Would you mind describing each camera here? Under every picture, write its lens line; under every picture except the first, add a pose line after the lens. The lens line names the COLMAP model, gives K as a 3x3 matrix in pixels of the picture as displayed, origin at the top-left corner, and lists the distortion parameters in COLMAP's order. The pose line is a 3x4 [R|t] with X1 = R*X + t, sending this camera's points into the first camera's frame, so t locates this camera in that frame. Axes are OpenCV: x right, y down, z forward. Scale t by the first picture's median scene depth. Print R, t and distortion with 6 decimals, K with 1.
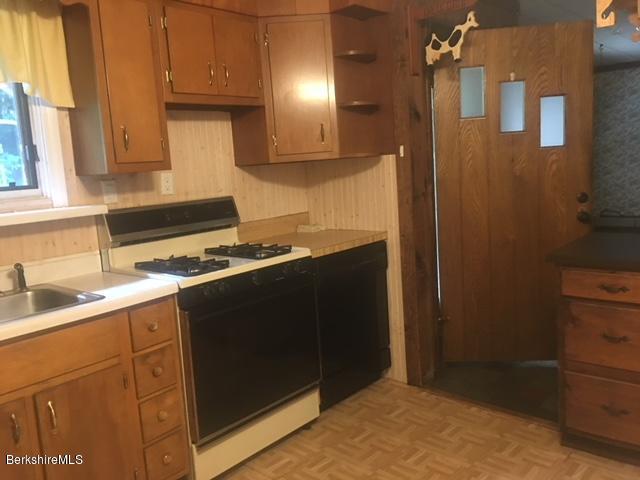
lens RADIAL K [[545.0, 0, 318.7], [0, 545.0, 234.1], [0, 0, 1]] dist [0.062973, -0.078585]
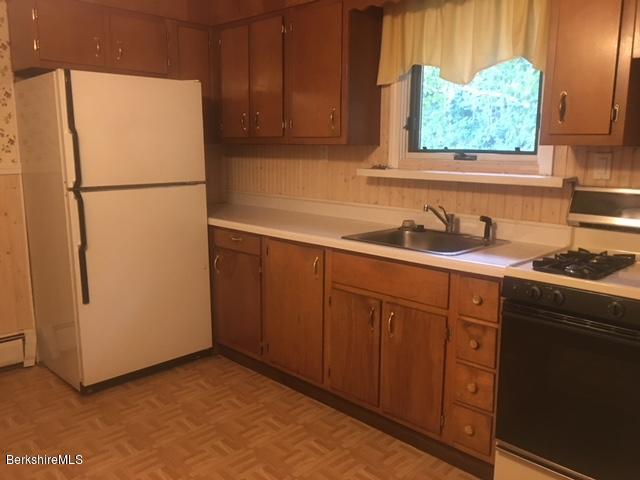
lens RADIAL K [[545.0, 0, 324.0], [0, 545.0, 240.3], [0, 0, 1]] dist [0.062973, -0.078585]
pose [[-0.066345, 0.238447, -0.968887, 0.660428], [-0.134693, 0.959998, 0.245483, -0.145470], [0.988664, 0.146789, -0.031574, 0.728163]]
